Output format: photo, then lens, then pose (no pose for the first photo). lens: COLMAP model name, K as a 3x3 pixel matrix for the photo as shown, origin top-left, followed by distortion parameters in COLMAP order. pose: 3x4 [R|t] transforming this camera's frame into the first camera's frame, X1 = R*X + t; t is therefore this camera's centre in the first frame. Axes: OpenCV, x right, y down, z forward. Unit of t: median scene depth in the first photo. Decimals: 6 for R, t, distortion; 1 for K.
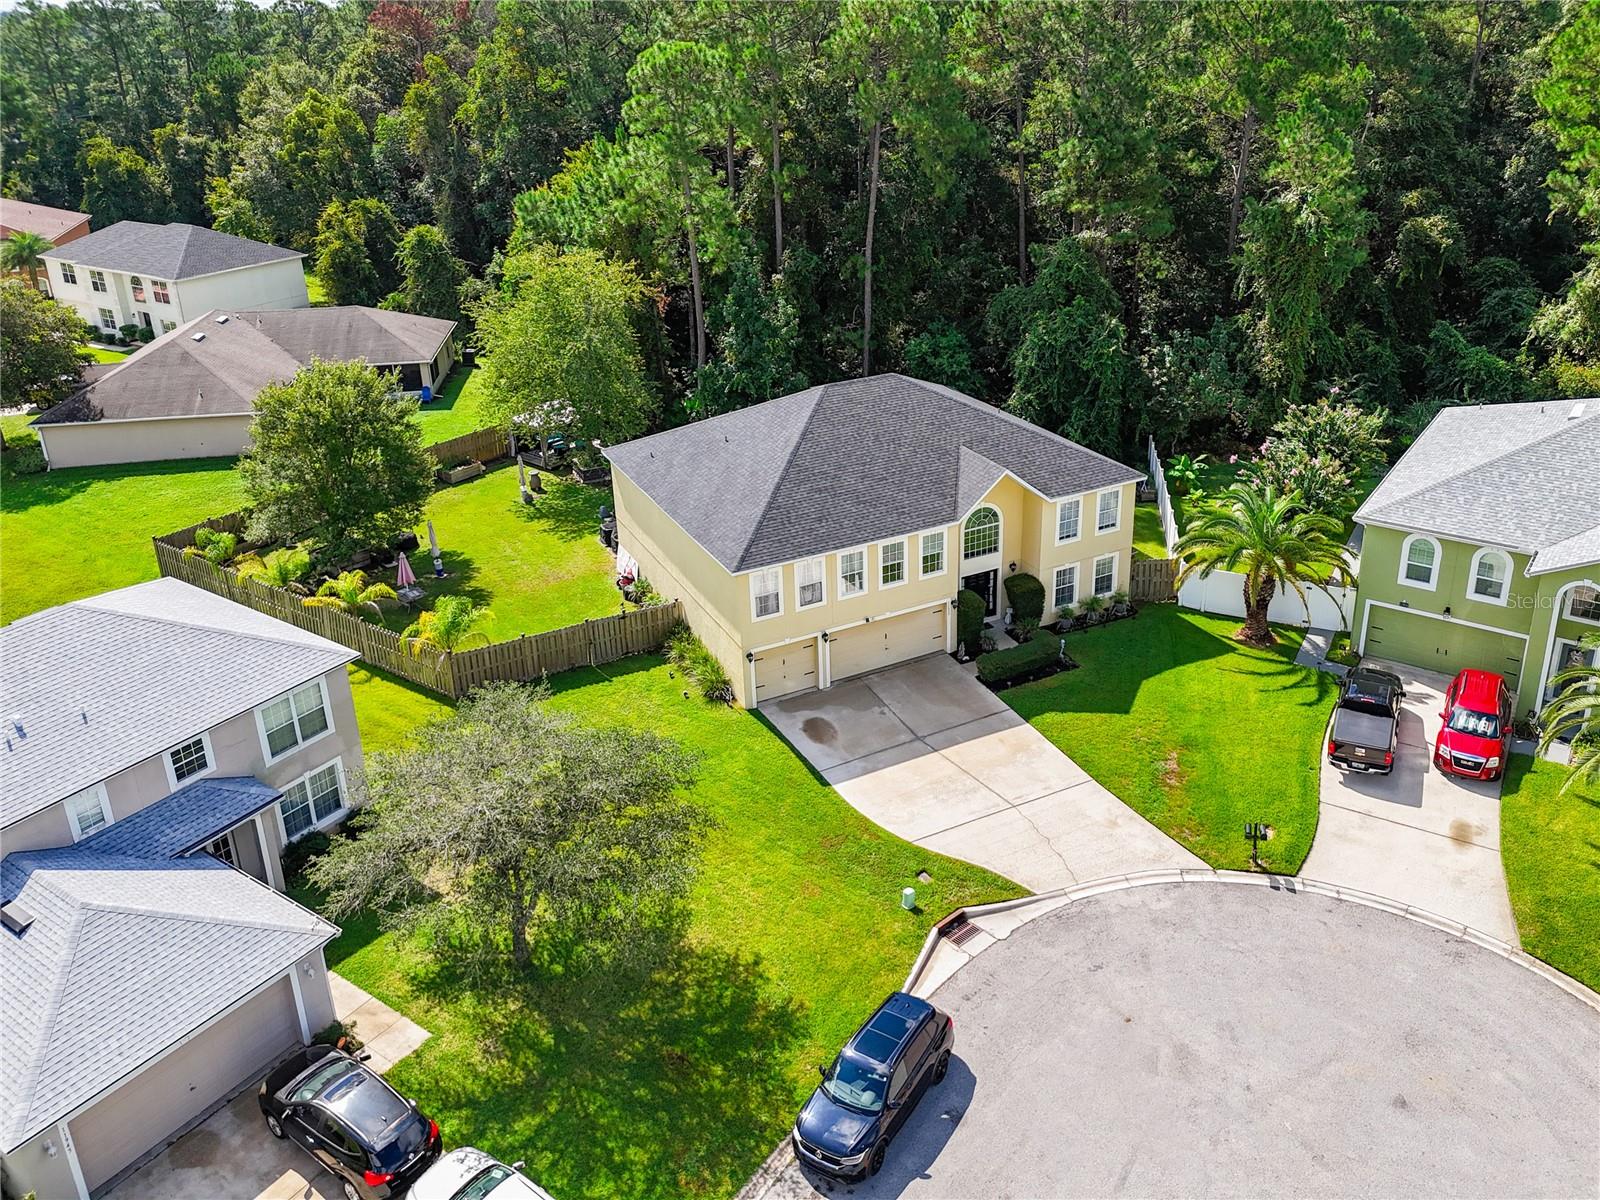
lens RADIAL K [[1241.8, 0, 809.4], [0, 1241.8, 485.5], [0, 0, 1]] dist [0.059342, -0.014897]
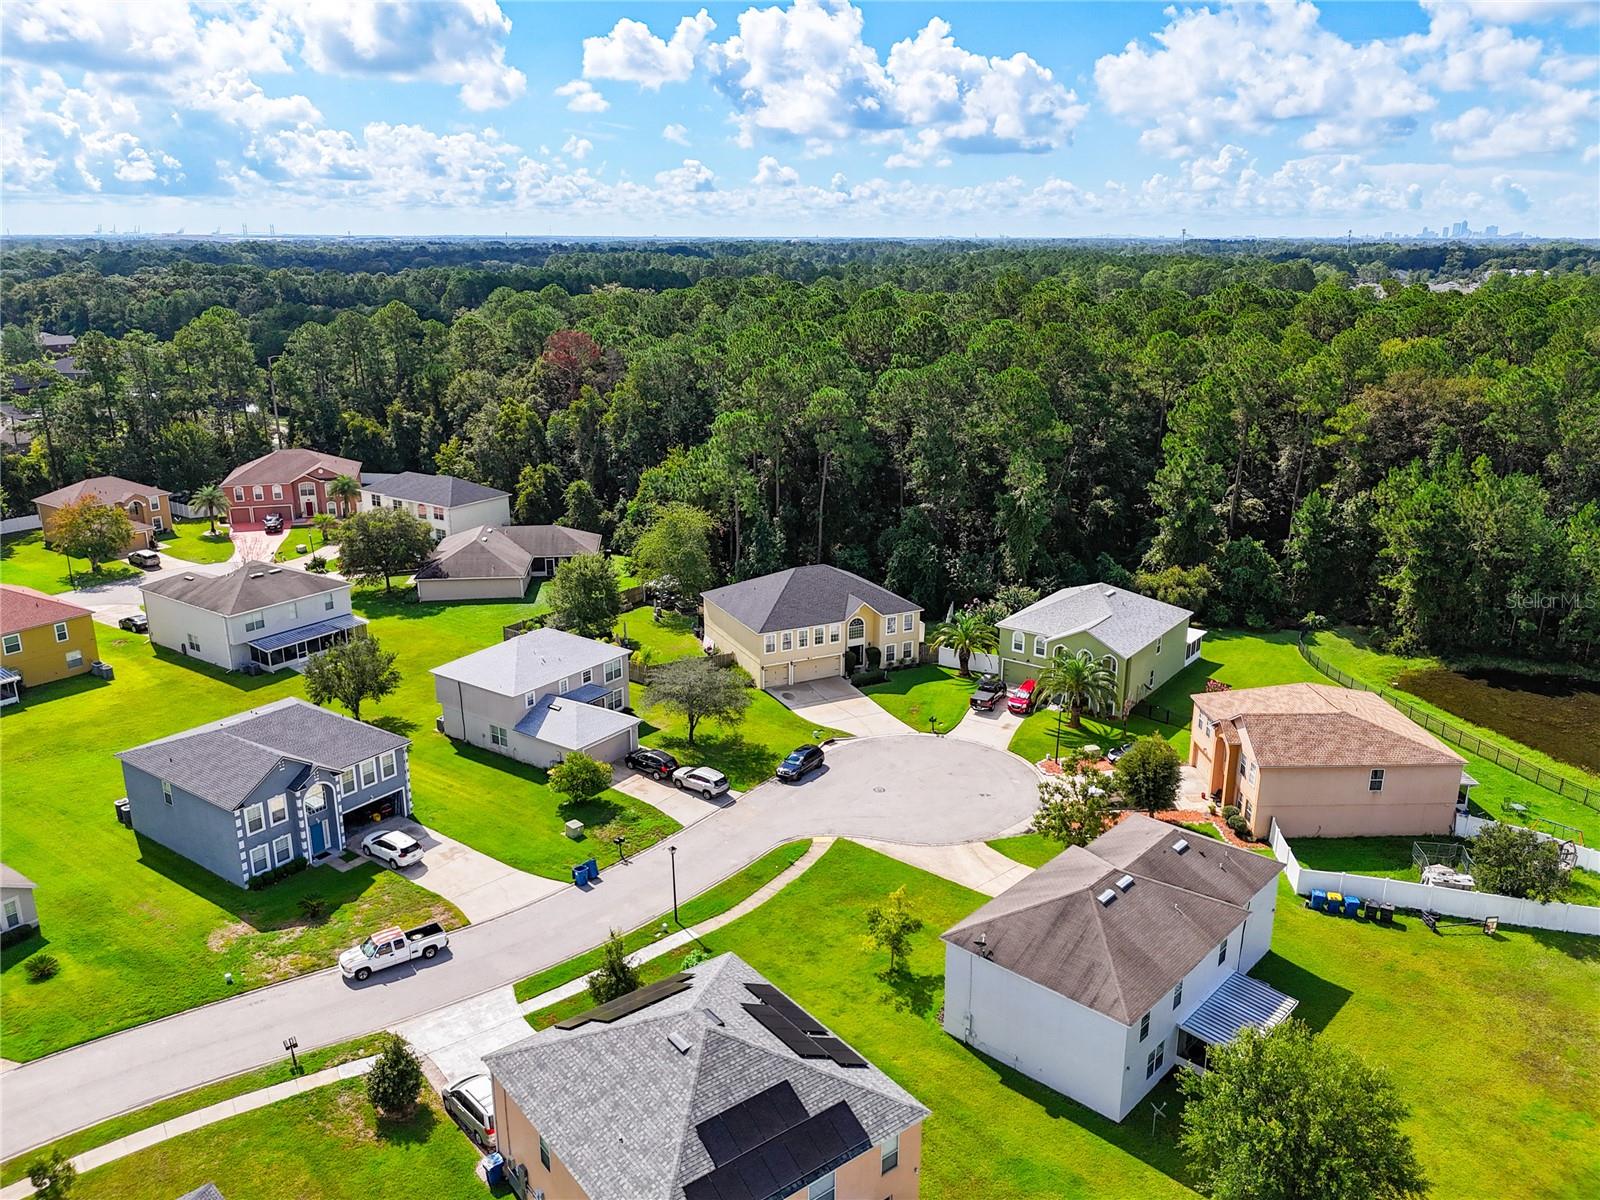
lens RADIAL K [[1241.8, 0, 798.1], [0, 1241.8, 599.2], [0, 0, 1]] dist [0.059342, -0.014897]
pose [[0.999454, 0.033004, 0.001821, 0.011666], [-0.032760, 0.996395, -0.078259, 0.133131], [-0.004398, 0.078156, 0.996931, -1.118106]]
